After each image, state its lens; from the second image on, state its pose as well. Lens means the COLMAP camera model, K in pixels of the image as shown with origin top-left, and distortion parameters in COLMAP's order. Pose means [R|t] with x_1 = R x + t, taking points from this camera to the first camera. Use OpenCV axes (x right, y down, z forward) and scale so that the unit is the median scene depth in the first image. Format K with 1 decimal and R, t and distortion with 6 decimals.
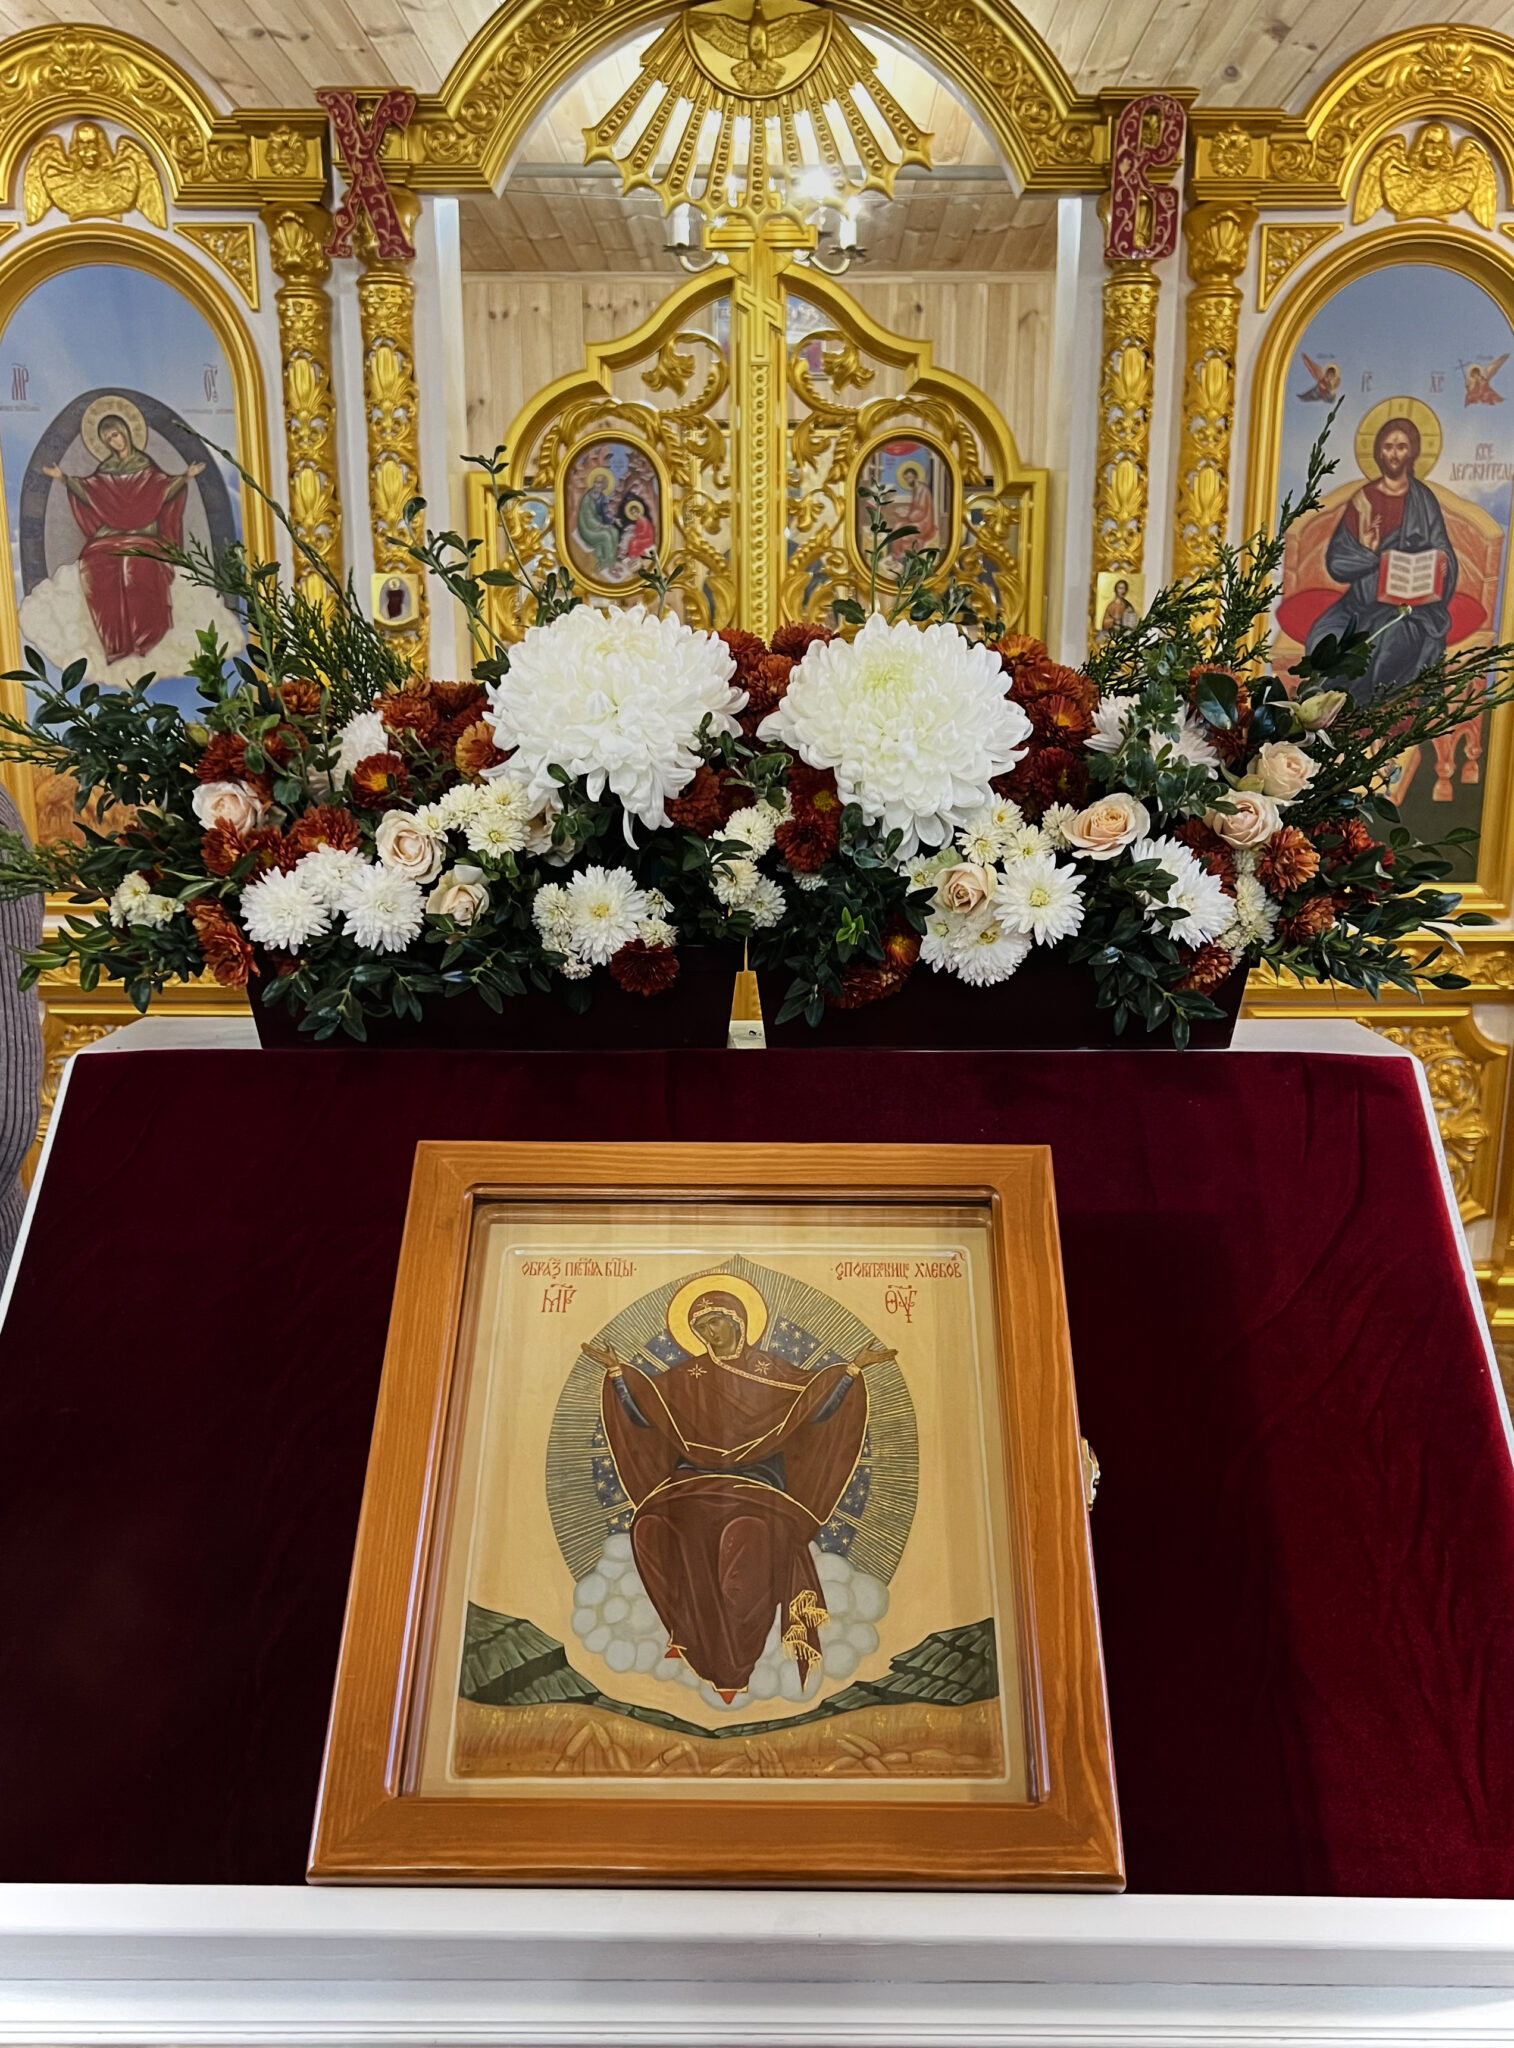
lens RADIAL K [[1793.0, 0, 760.9], [0, 1793.0, 1157.4], [0, 0, 1]] dist [0.019598, -0.014126]
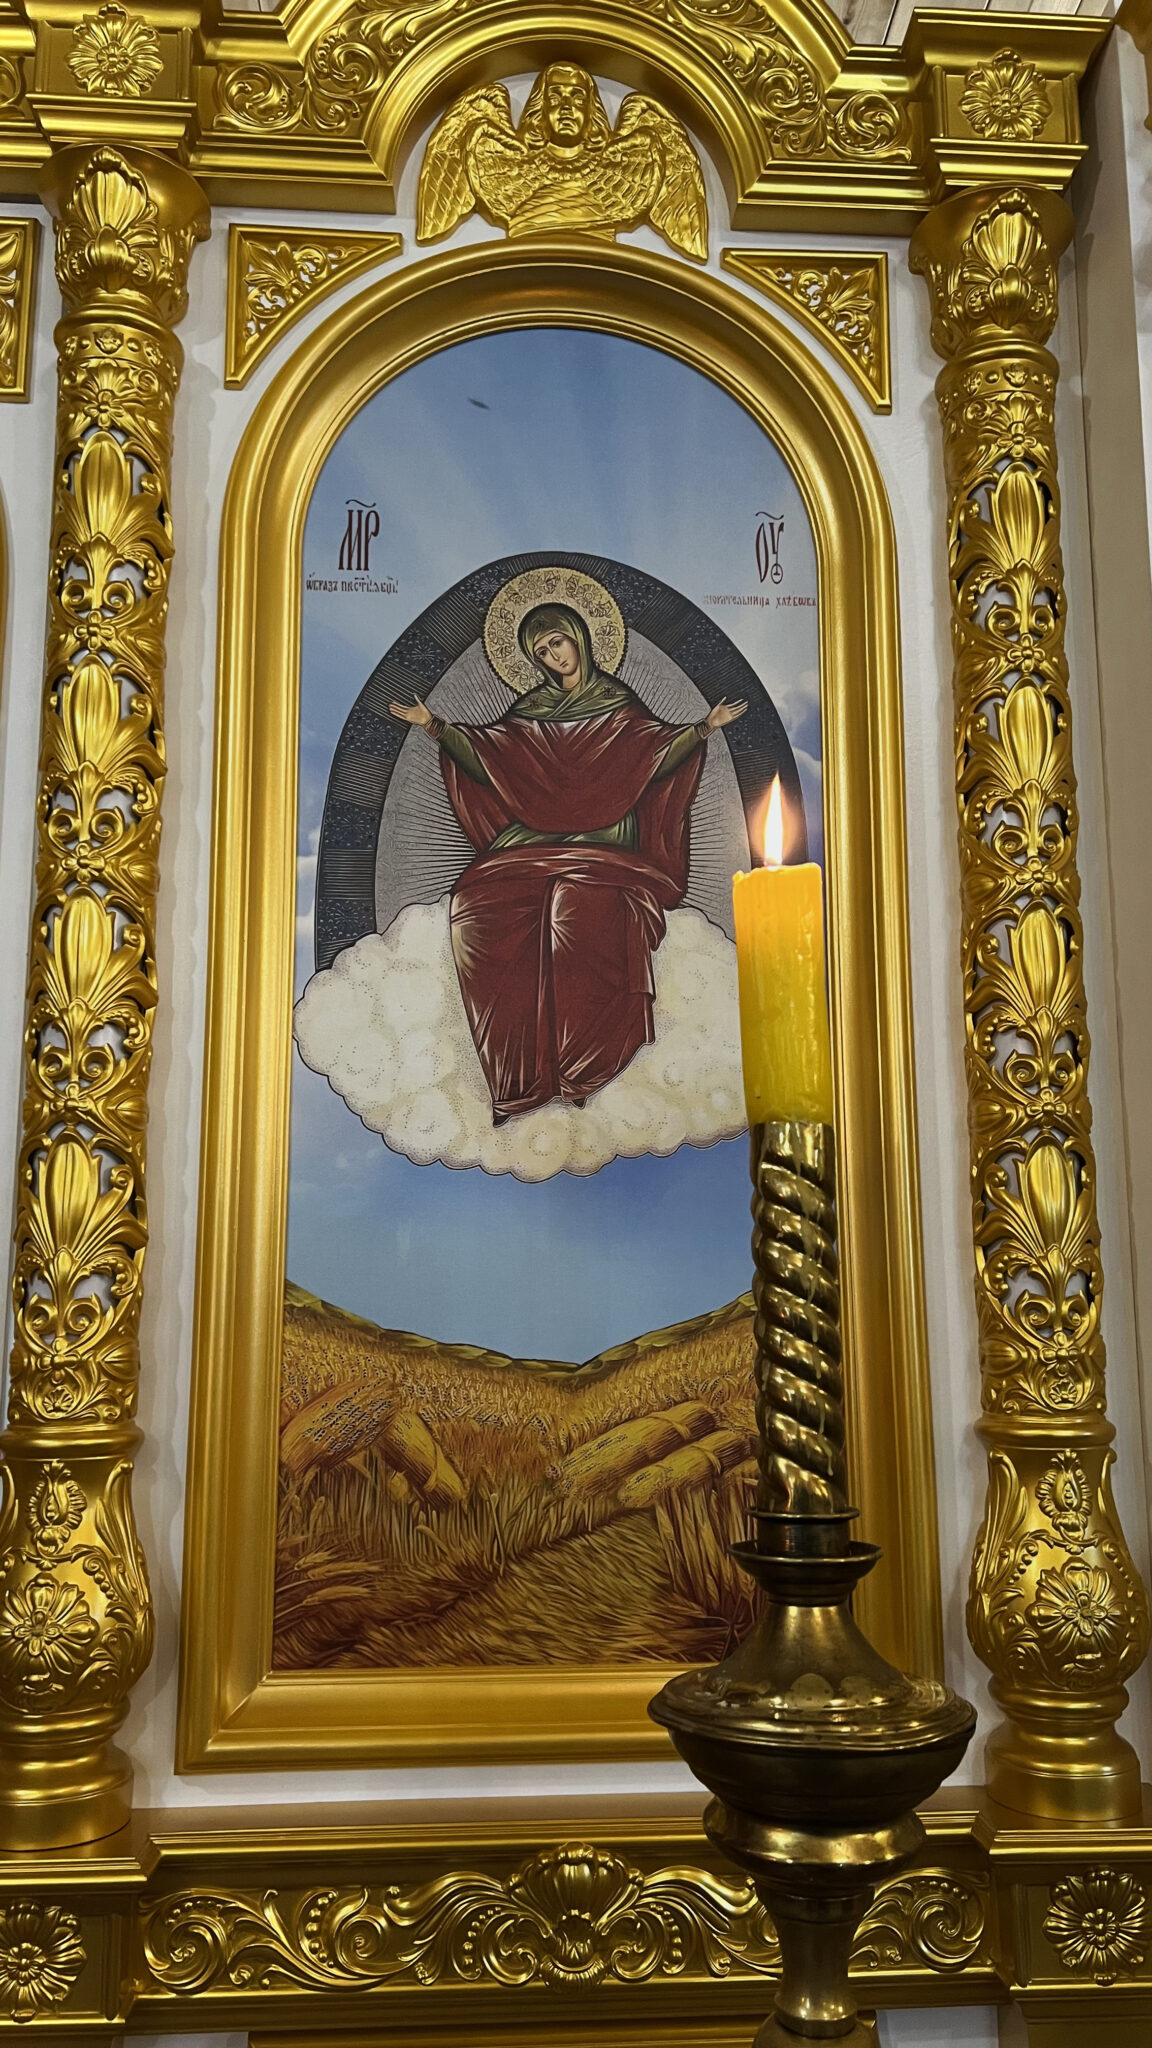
lens RADIAL K [[1557.7, 0, 576.0], [0, 1557.7, 1024.0], [0, 0, 1]] dist [0.109516, -0.160589]
pose [[0.997213, 0.006342, 0.074333, -0.404507], [0.023766, 0.917462, -0.397114, -0.162595], [-0.070717, 0.397774, 0.914754, 0.712040]]
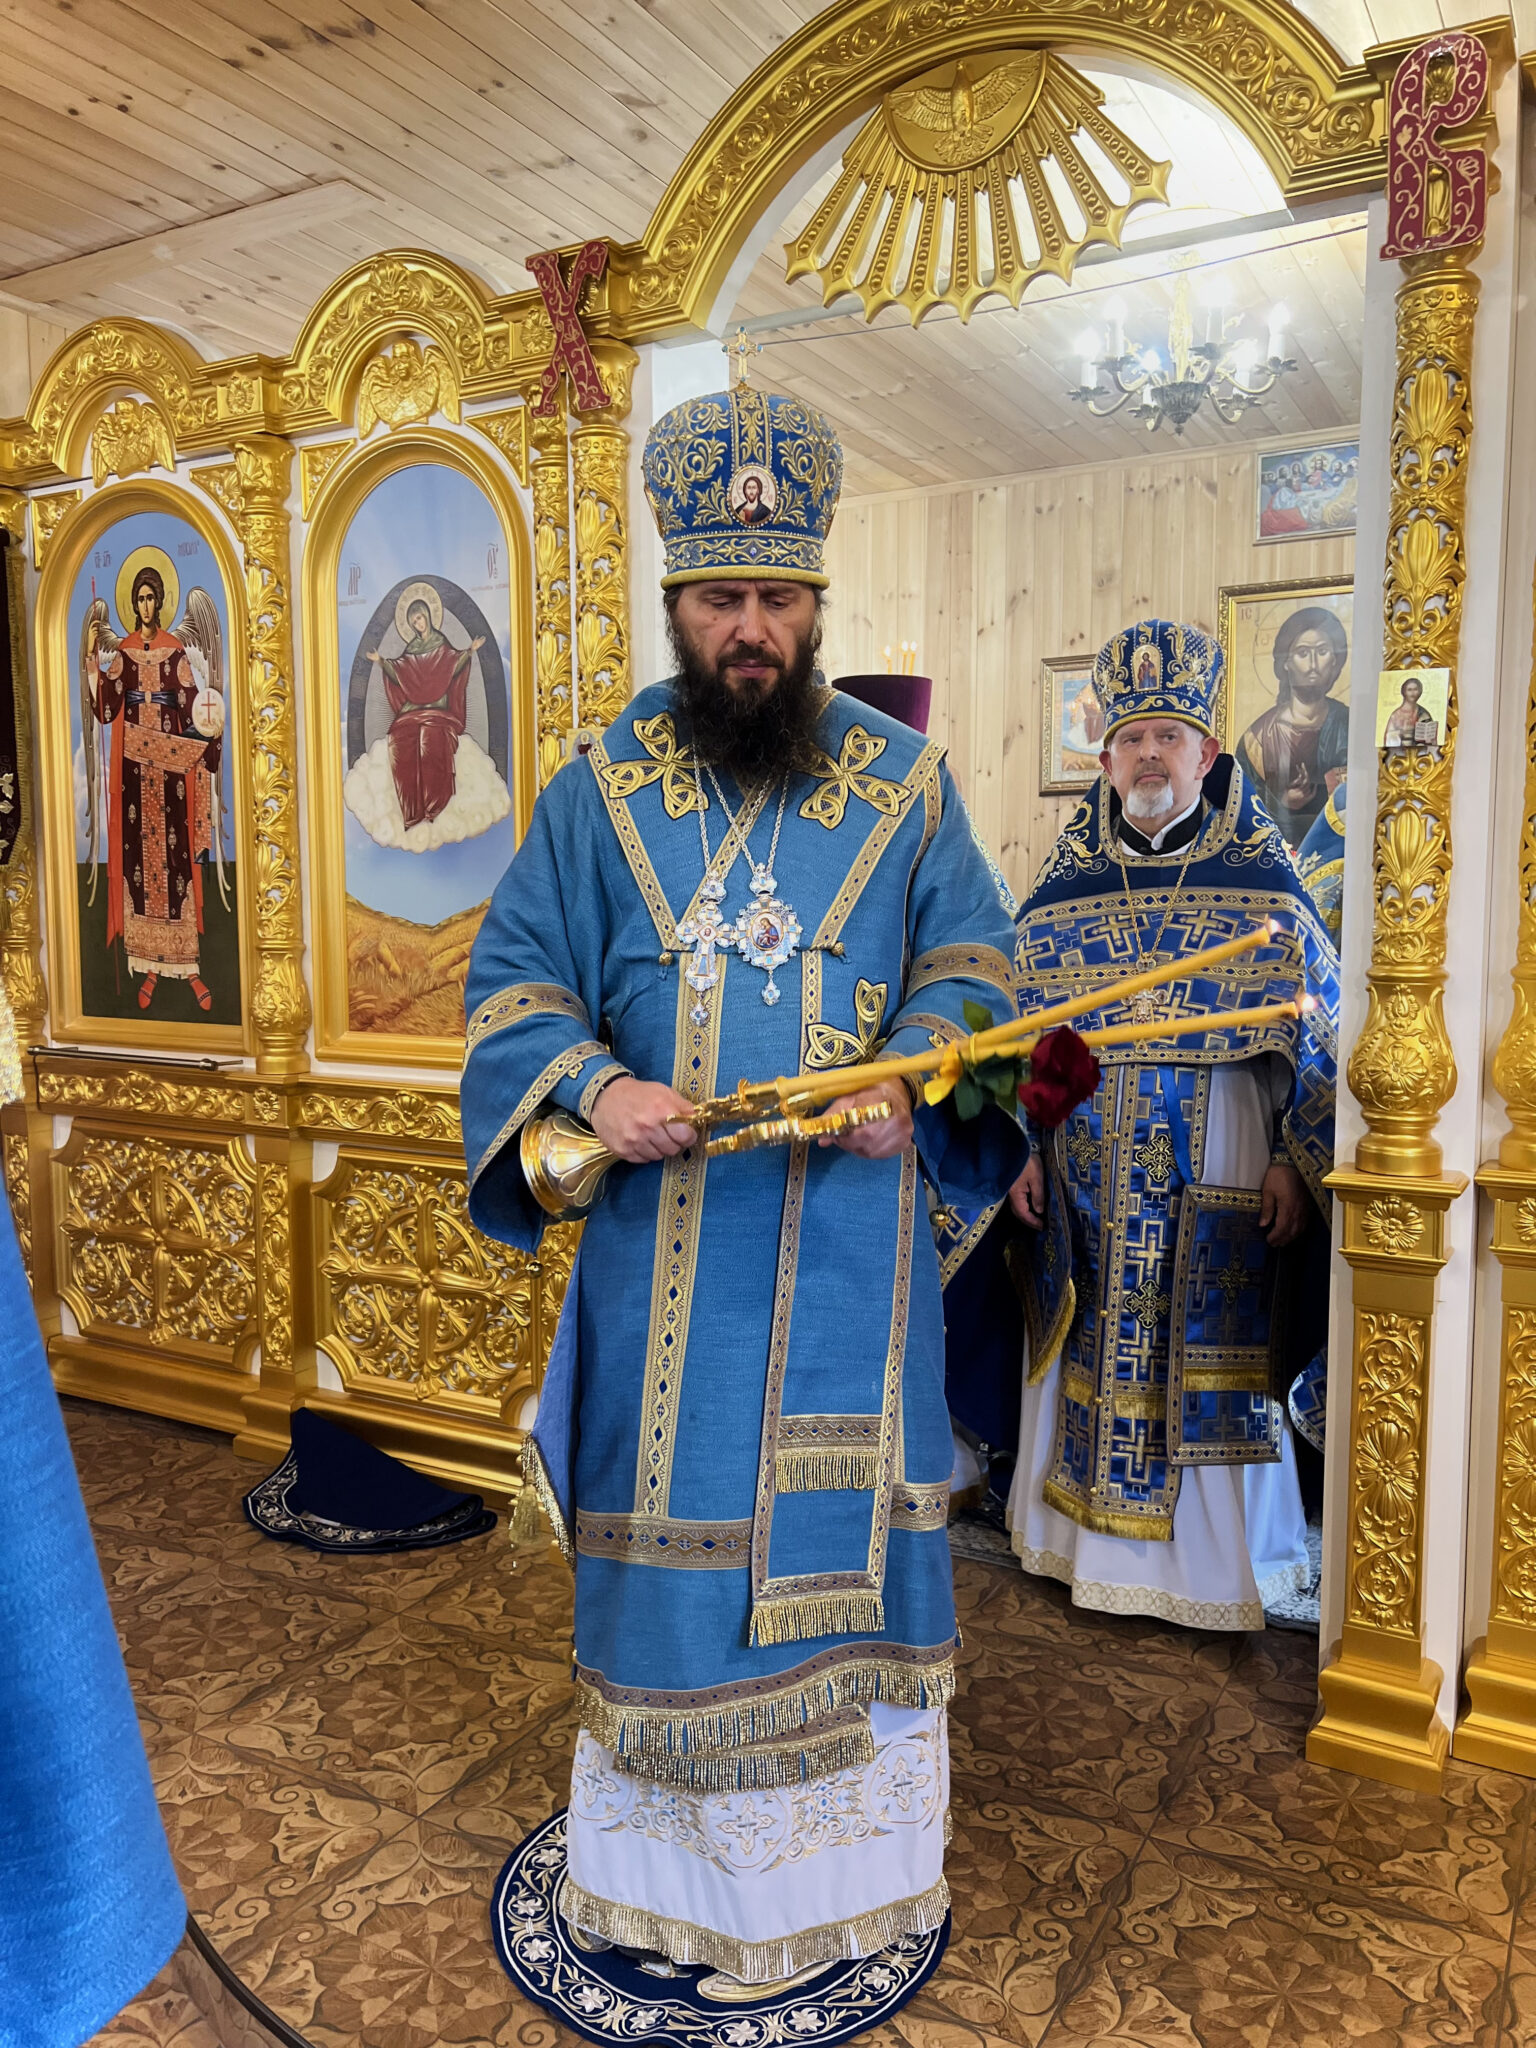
lens RADIAL K [[1530.6, 0, 768.0], [0, 1530.6, 1024.0], [0, 0, 1]] dist [0.054672, -0.066896]
pose [[0.877910, 0.038373, -0.477286, 0.274971], [-0.113335, 0.985112, -0.129264, -0.077732], [0.465220, 0.167576, 0.869188, 0.371437]]
